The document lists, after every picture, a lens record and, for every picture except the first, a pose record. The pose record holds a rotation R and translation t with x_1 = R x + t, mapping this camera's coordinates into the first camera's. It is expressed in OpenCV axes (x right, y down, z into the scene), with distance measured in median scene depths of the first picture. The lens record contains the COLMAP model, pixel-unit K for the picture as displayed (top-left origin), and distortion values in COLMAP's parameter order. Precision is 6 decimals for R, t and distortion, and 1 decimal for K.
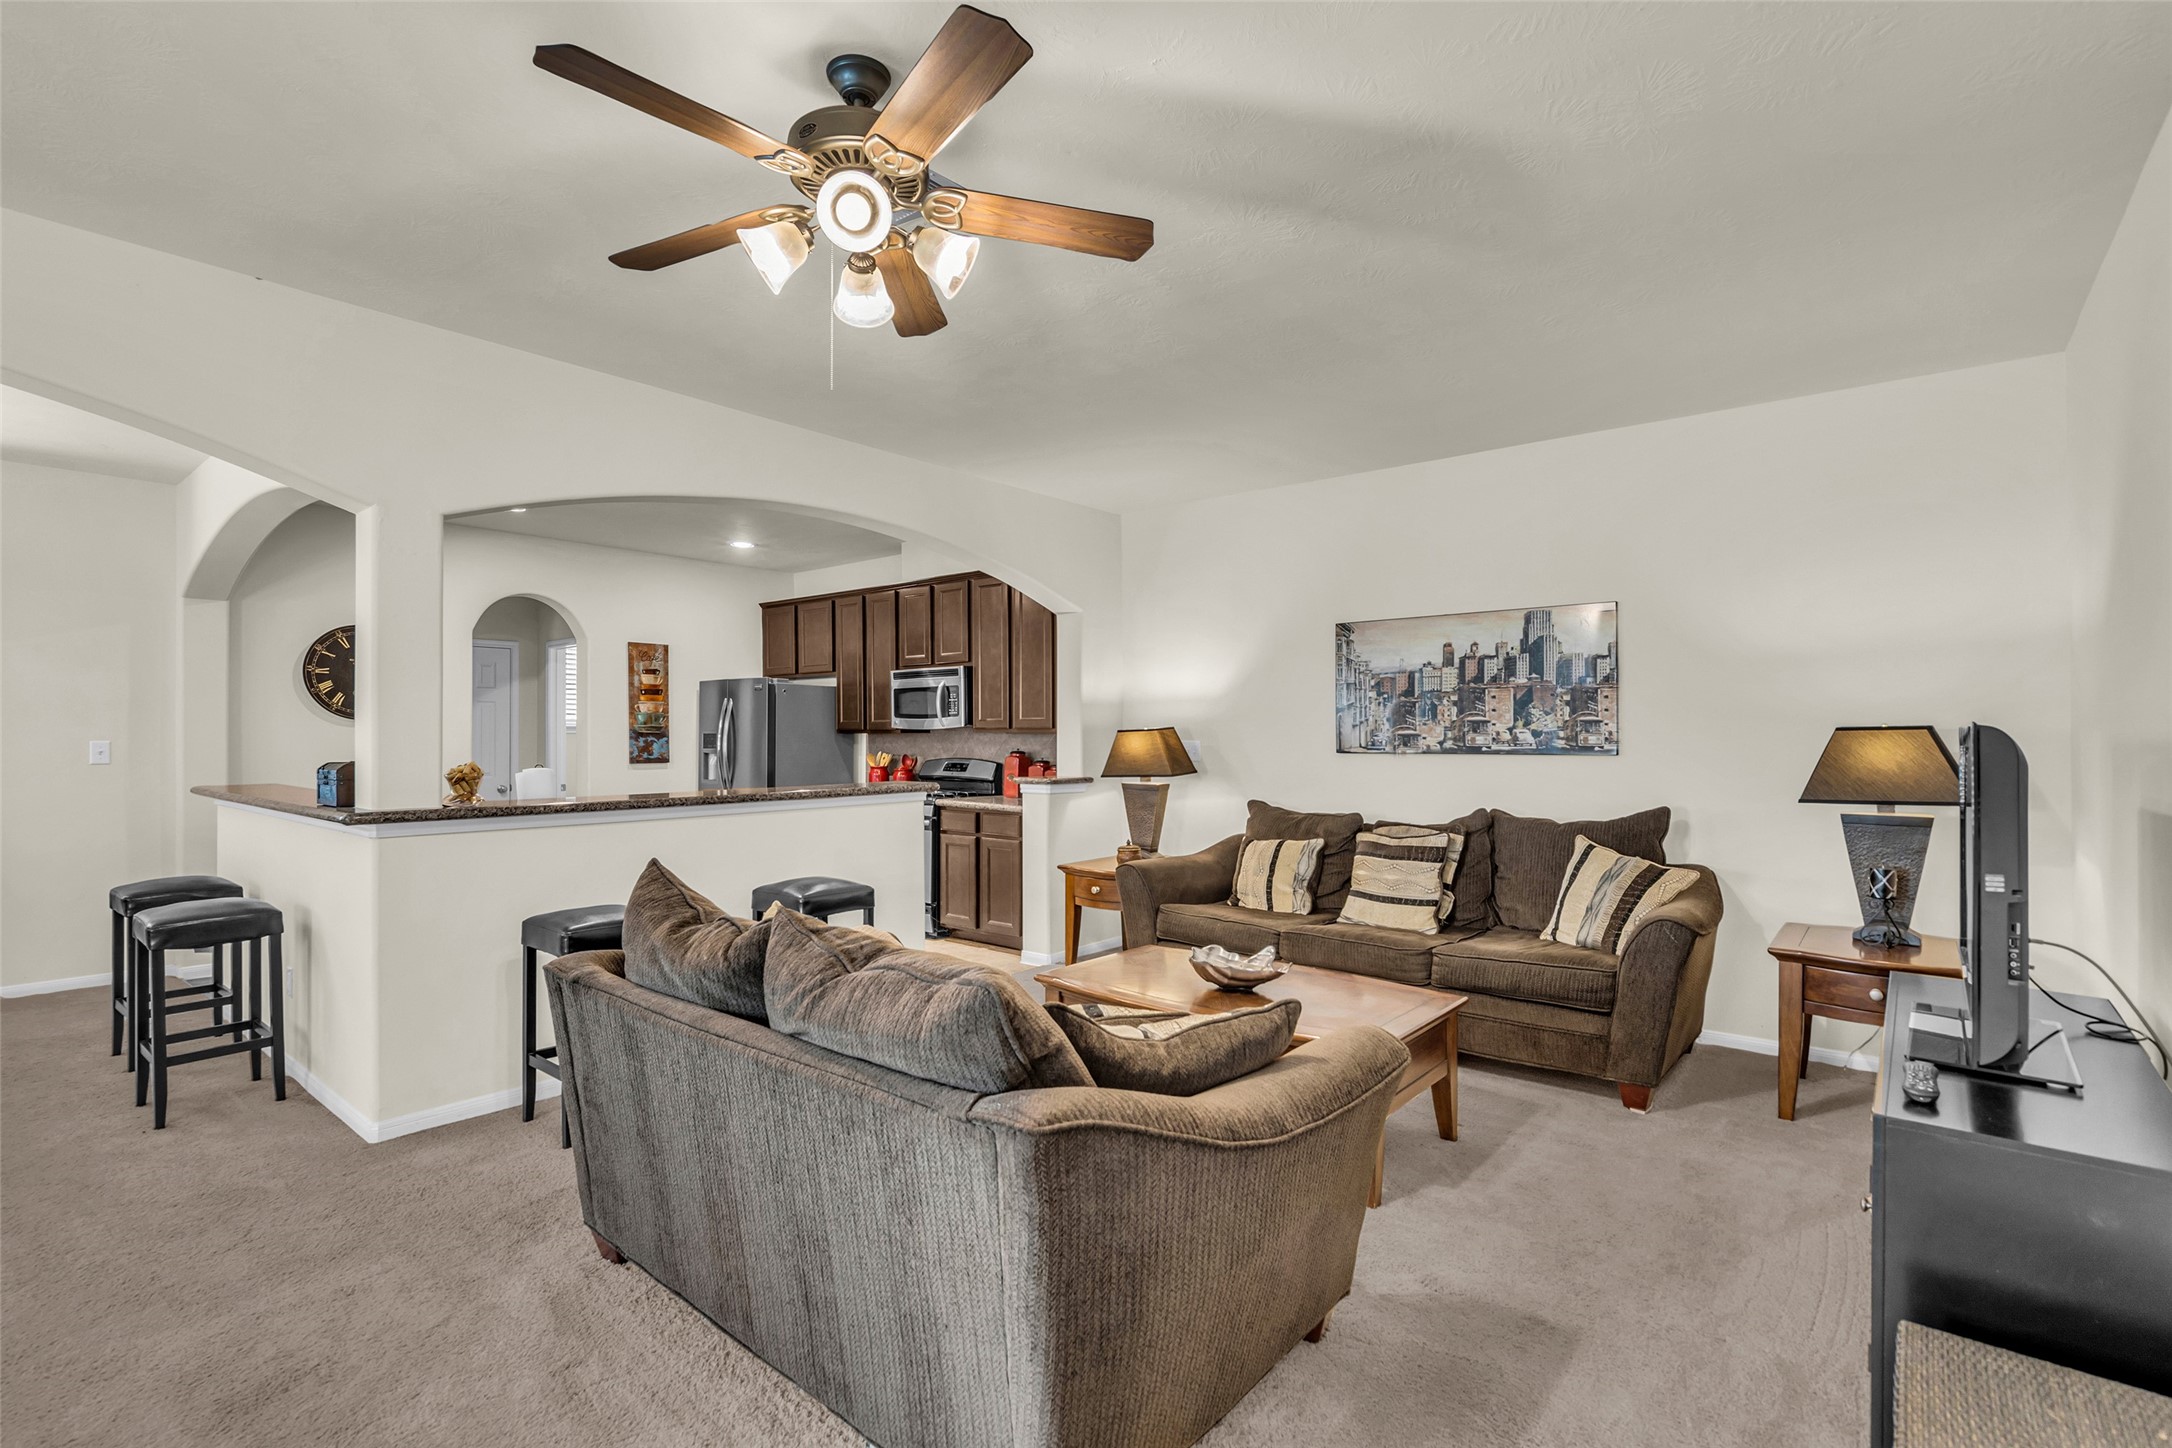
lens RADIAL K [[1003.4, 0, 1082.4], [0, 1003.4, 727.8], [0, 0, 1]] dist [-0.017163, 0.004054]
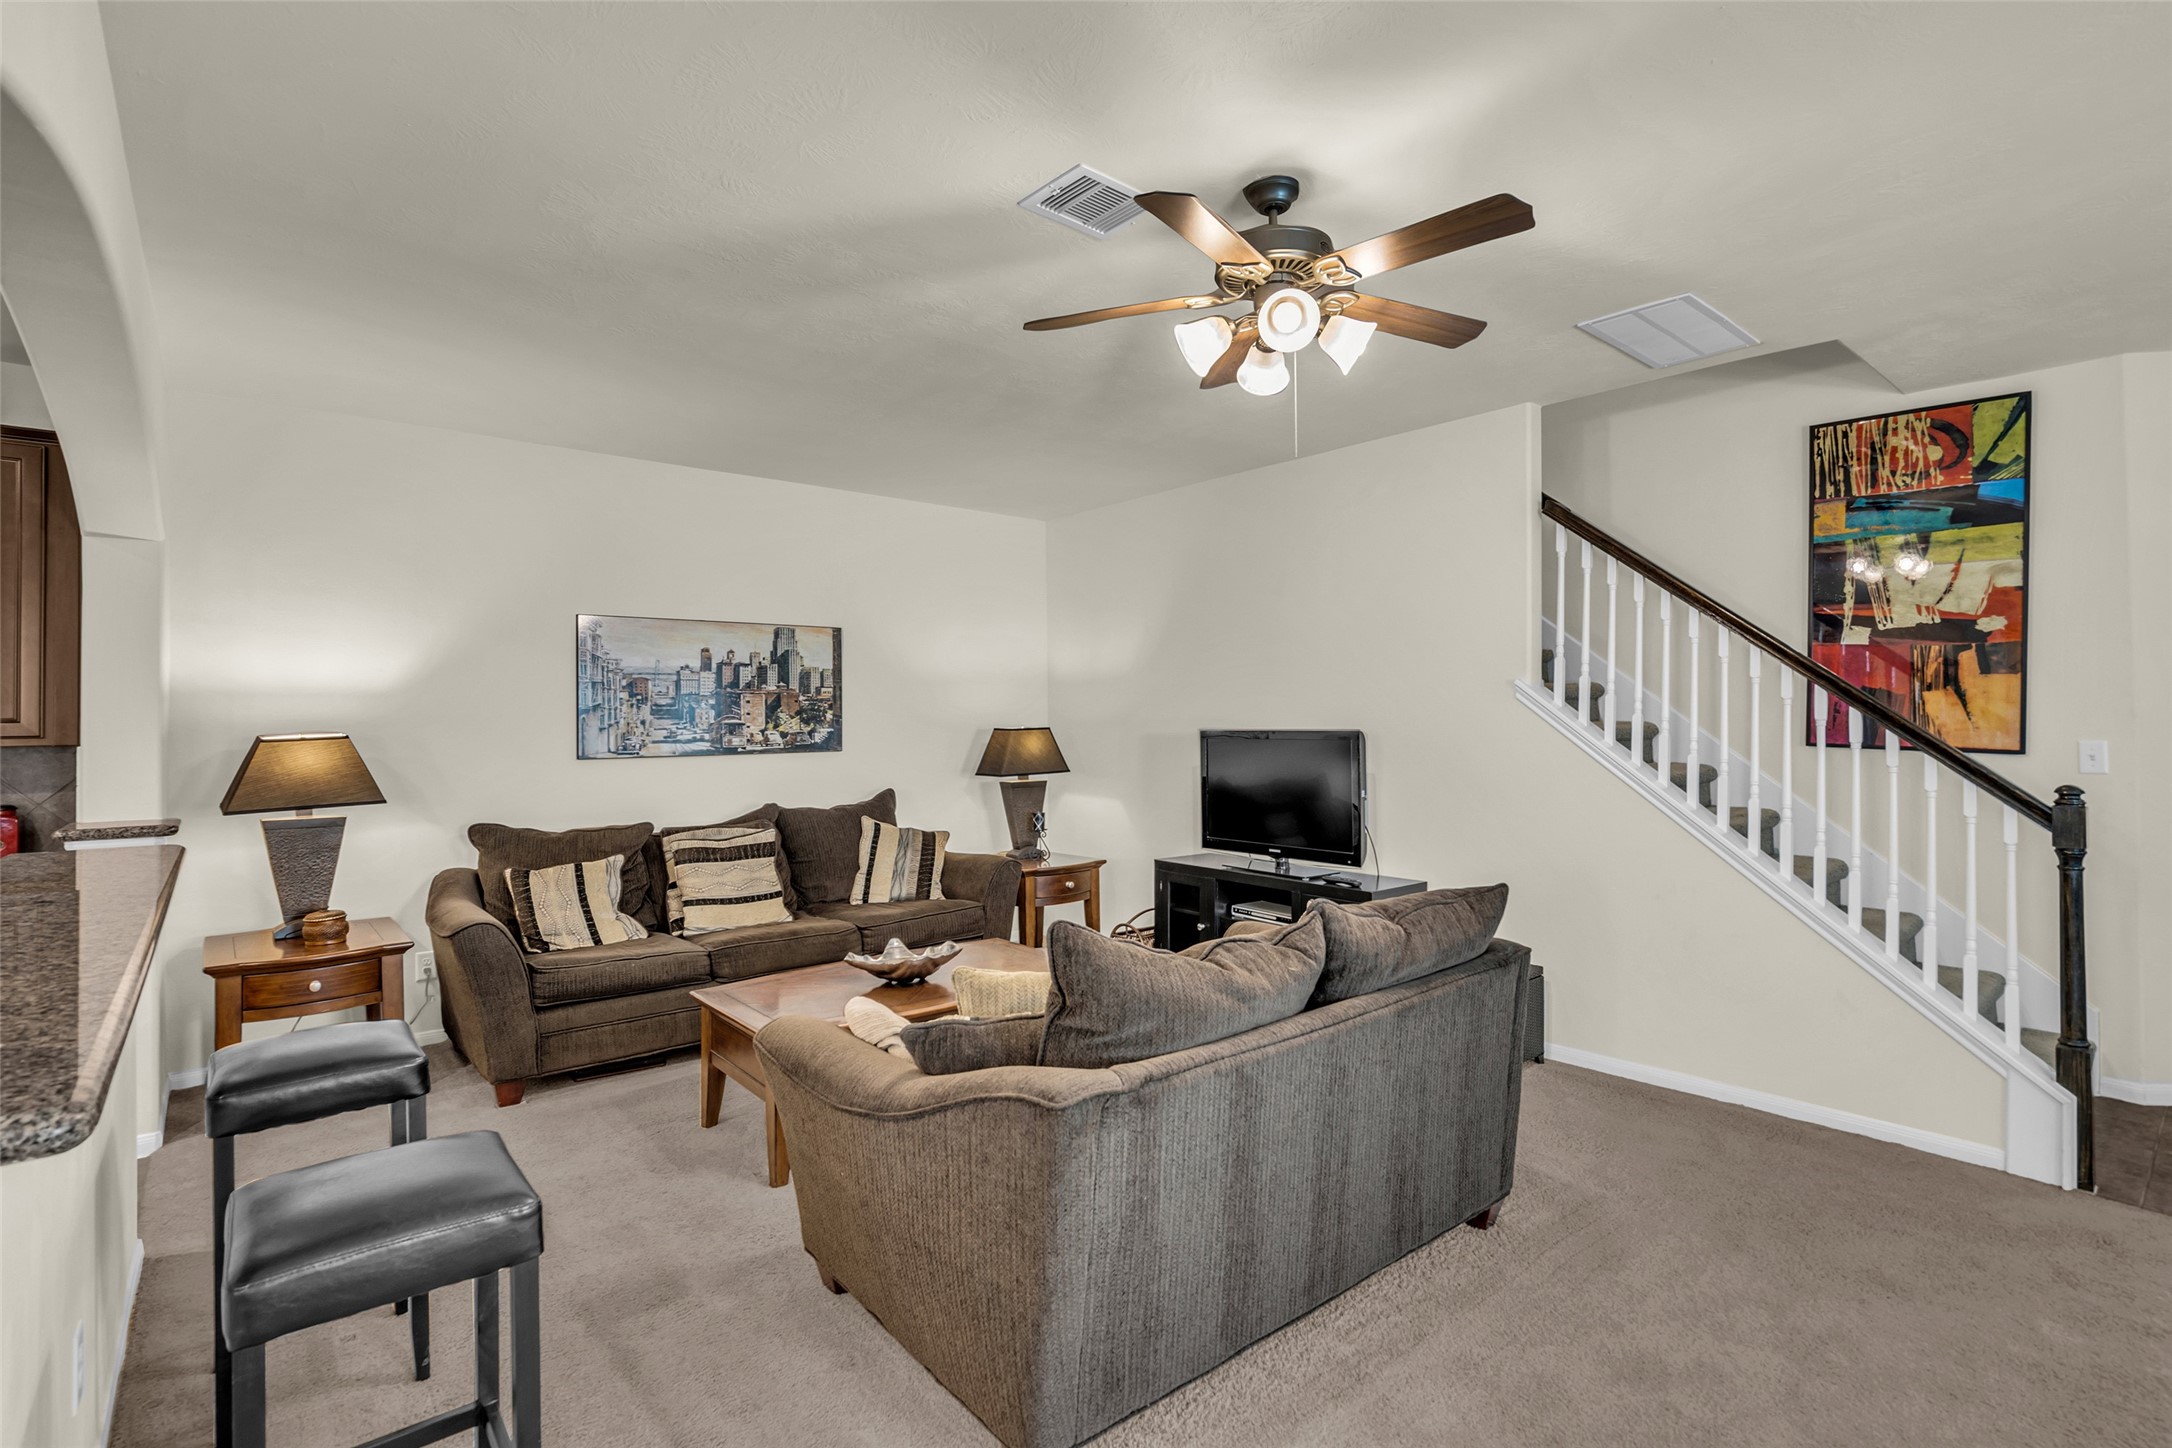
lens RADIAL K [[1003.4, 0, 1087.8], [0, 1003.4, 706.1], [0, 0, 1]] dist [-0.017163, 0.004054]
pose [[0.170165, 0.013727, 0.985320, -0.533251], [0.003617, 0.999888, -0.014554, -0.007866], [-0.985409, 0.006040, 0.170096, 0.398516]]
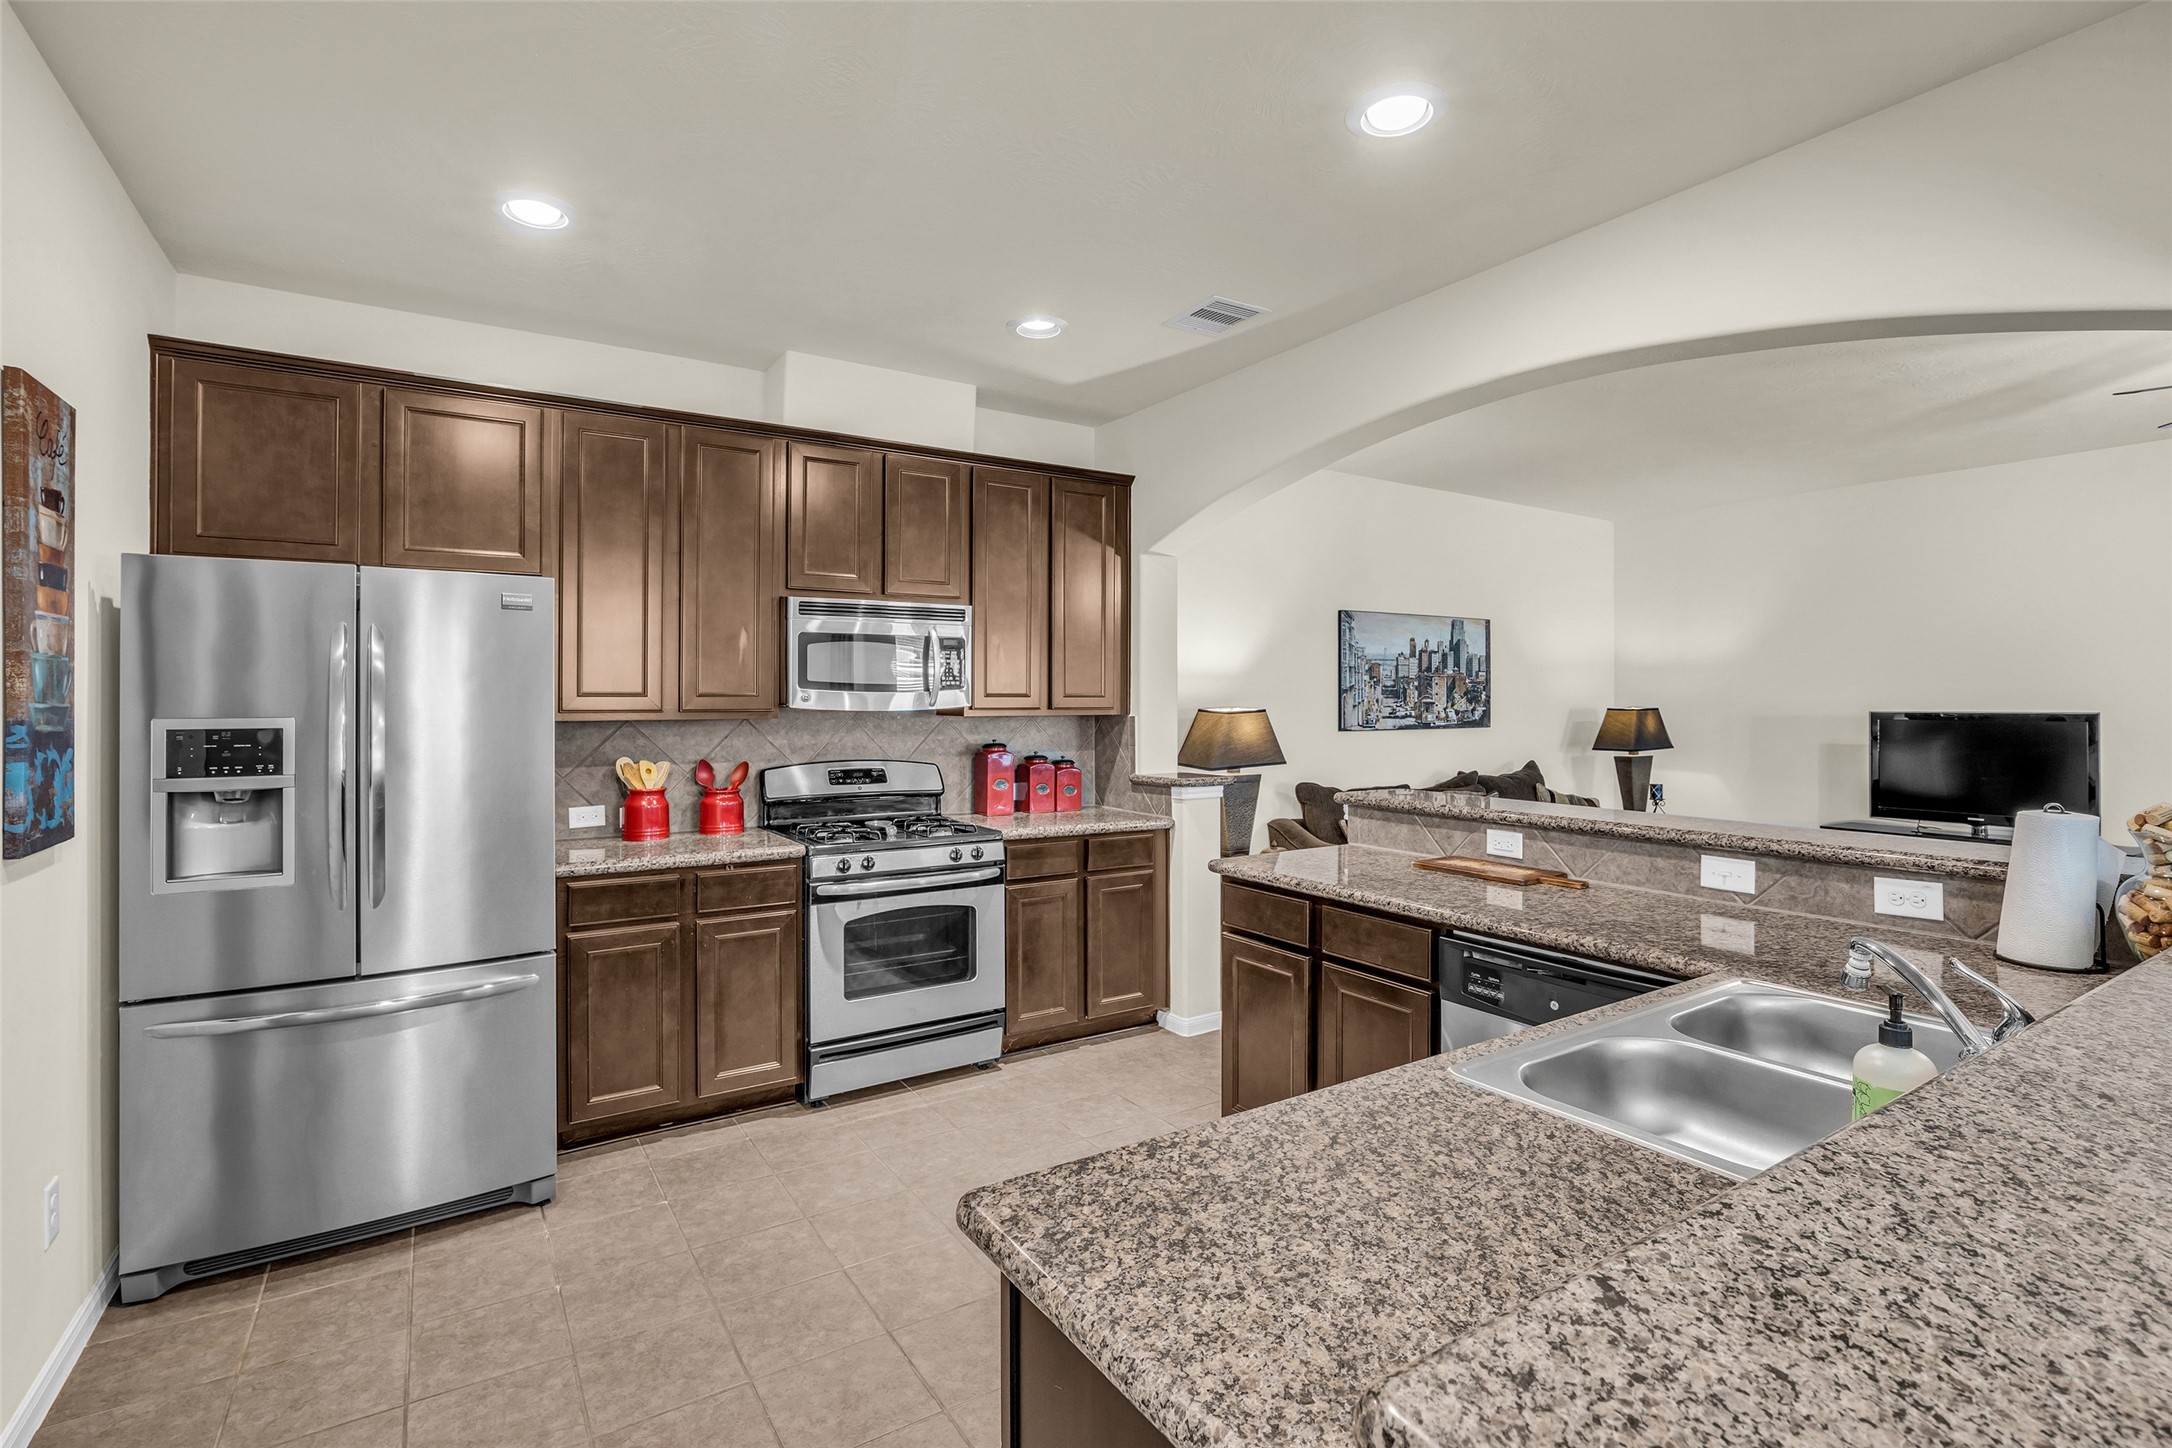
lens RADIAL K [[1003.4, 0, 1100.4], [0, 1003.4, 687.6], [0, 0, 1]] dist [-0.017163, 0.004054]
pose [[0.293753, 0.013424, 0.955787, -0.829360], [-0.005703, 0.999908, -0.012291, -0.006888], [-0.955864, -0.001840, 0.293803, 0.917284]]
